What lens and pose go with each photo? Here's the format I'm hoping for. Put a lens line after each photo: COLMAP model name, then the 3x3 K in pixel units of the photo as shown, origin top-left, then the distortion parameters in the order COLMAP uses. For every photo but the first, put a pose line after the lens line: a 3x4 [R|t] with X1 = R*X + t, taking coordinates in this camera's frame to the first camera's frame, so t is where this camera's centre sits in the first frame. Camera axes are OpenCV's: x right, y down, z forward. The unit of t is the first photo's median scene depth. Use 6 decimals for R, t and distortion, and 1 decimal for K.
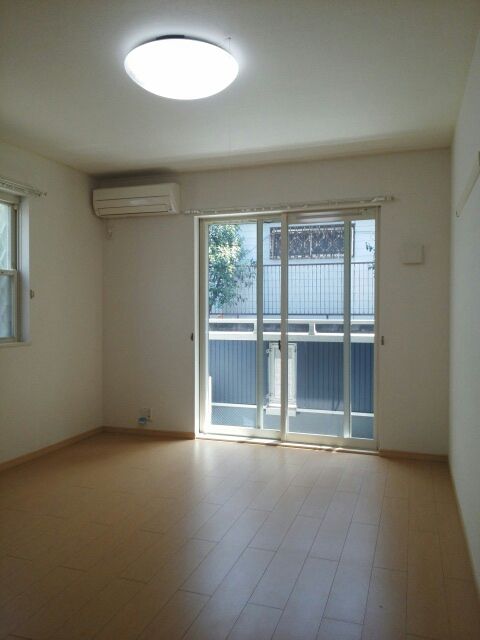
lens RADIAL K [[505.3, 0, 240.0], [0, 505.3, 320.0], [0, 0, 1]] dist [-0.010820, -0.011170]
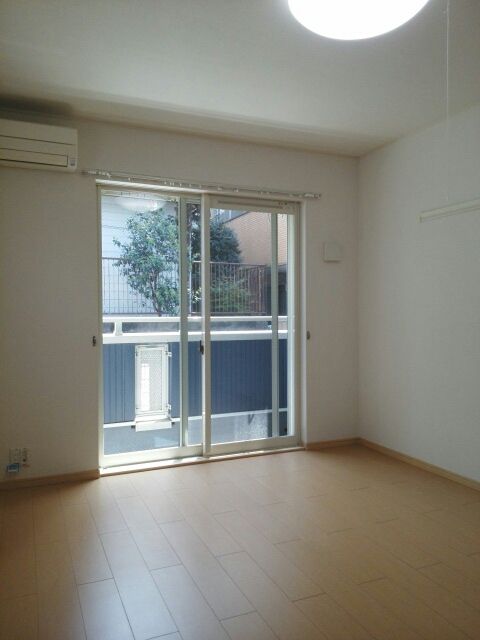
lens RADIAL K [[505.3, 0, 240.0], [0, 505.3, 320.0], [0, 0, 1]] dist [-0.010820, -0.011170]
pose [[0.732626, -0.014319, 0.680481, -0.450100], [0.016004, 0.999865, 0.003809, 0.002965], [-0.680443, 0.008100, 0.732756, 0.312621]]
